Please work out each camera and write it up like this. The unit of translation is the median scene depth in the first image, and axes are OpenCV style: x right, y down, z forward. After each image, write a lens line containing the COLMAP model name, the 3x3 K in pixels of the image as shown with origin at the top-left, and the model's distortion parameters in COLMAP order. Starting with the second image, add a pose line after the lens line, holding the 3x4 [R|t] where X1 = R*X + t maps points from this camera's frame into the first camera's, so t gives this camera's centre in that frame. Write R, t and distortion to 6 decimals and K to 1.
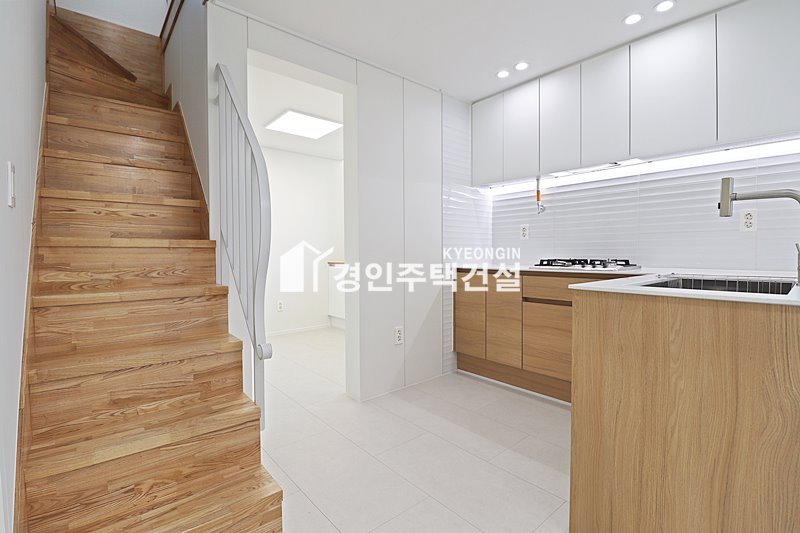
lens RADIAL K [[370.6, 0, 404.1], [0, 370.6, 262.6], [0, 0, 1]] dist [-0.000420, -0.013302]
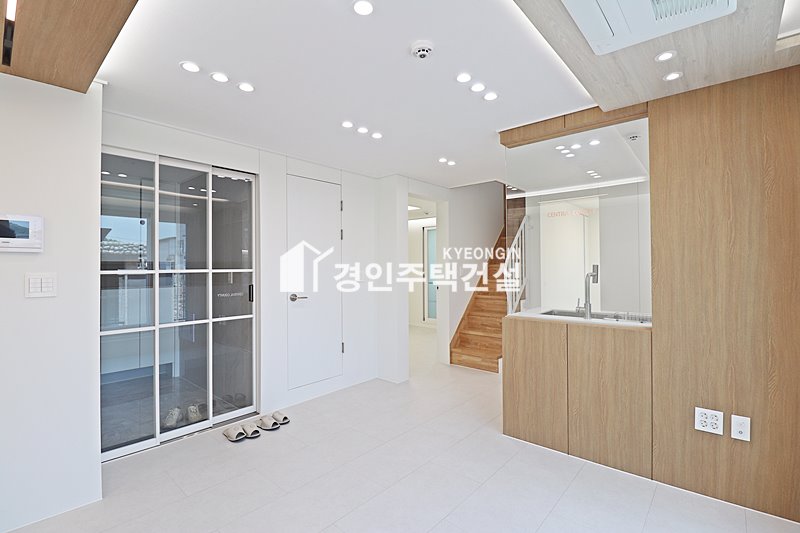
lens RADIAL K [[370.6, 0, 404.1], [0, 370.6, 262.6], [0, 0, 1]] dist [-0.000420, -0.013302]
pose [[0.141532, -0.006383, -0.989913, 2.273088], [-0.019117, 0.999775, -0.009180, -0.166216], [0.989749, 0.020223, 0.141378, -0.284596]]
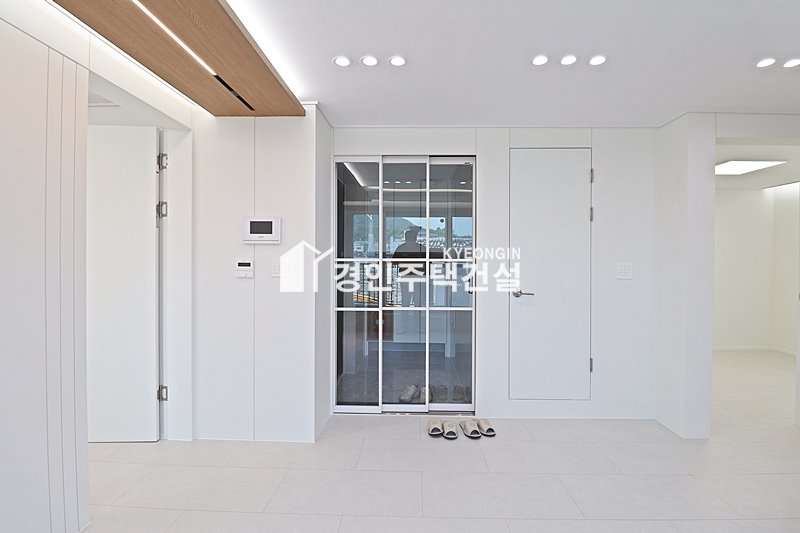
lens RADIAL K [[370.6, 0, 404.1], [0, 370.6, 262.6], [0, 0, 1]] dist [-0.000420, -0.013302]
pose [[-0.673382, 0.010654, -0.739218, 1.804118], [-0.018192, 0.999355, 0.030975, -0.166694], [0.739071, 0.034306, -0.672754, 0.175942]]
